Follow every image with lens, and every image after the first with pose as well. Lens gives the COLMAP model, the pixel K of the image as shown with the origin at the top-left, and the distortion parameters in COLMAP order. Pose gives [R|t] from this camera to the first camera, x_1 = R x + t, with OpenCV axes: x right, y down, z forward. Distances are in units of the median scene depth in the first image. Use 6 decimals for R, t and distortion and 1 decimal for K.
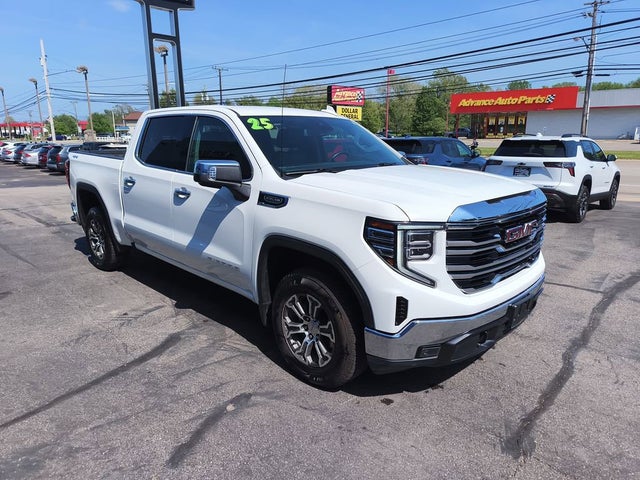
lens RADIAL K [[444.5, 0, 325.9], [0, 444.5, 240.6], [0, 0, 1]] dist [0.004029, -0.004369]
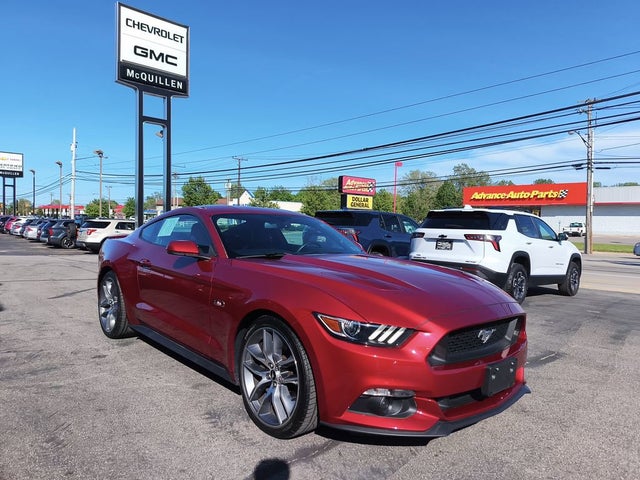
lens RADIAL K [[444.5, 0, 325.9], [0, 444.5, 240.6], [0, 0, 1]] dist [0.004029, -0.004369]
pose [[0.997598, 0.032268, -0.061302, 0.104621], [-0.043766, 0.979499, -0.196638, 0.008177], [0.053700, 0.198848, 0.978558, 0.048516]]
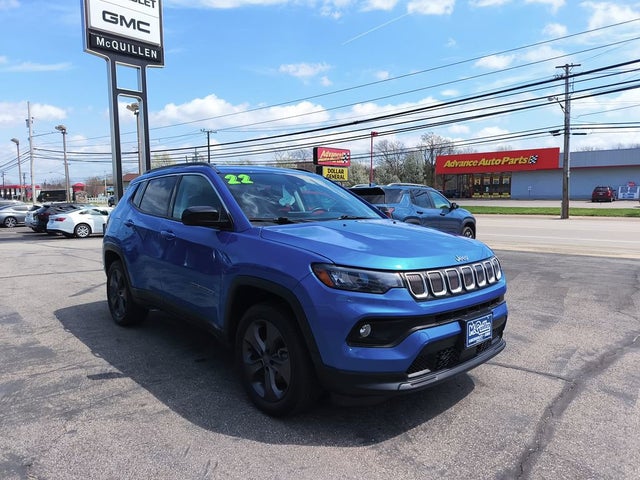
lens RADIAL K [[444.5, 0, 325.9], [0, 444.5, 240.6], [0, 0, 1]] dist [0.004029, -0.004369]
pose [[0.999934, -0.002451, 0.011215, 0.053087], [0.003942, 0.990850, -0.134909, -0.001025], [-0.010782, 0.134944, 0.990795, 0.062997]]
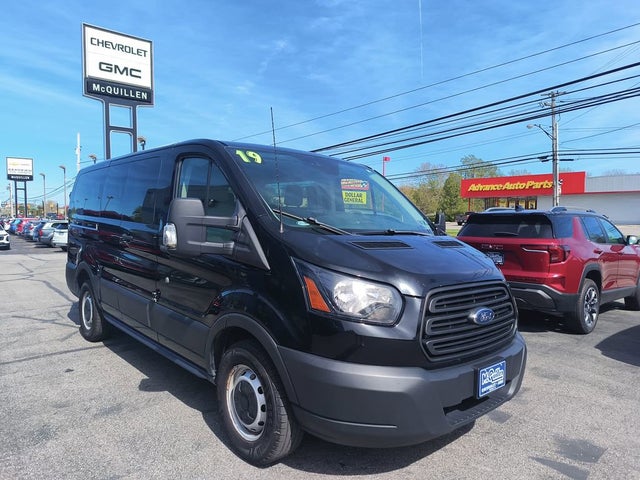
lens RADIAL K [[444.5, 0, 325.9], [0, 444.5, 240.6], [0, 0, 1]] dist [0.004029, -0.004369]
pose [[0.993522, 0.015959, -0.112516, 0.275815], [-0.036215, 0.982933, -0.180365, 0.011729], [0.107717, 0.183272, 0.977143, -0.011257]]
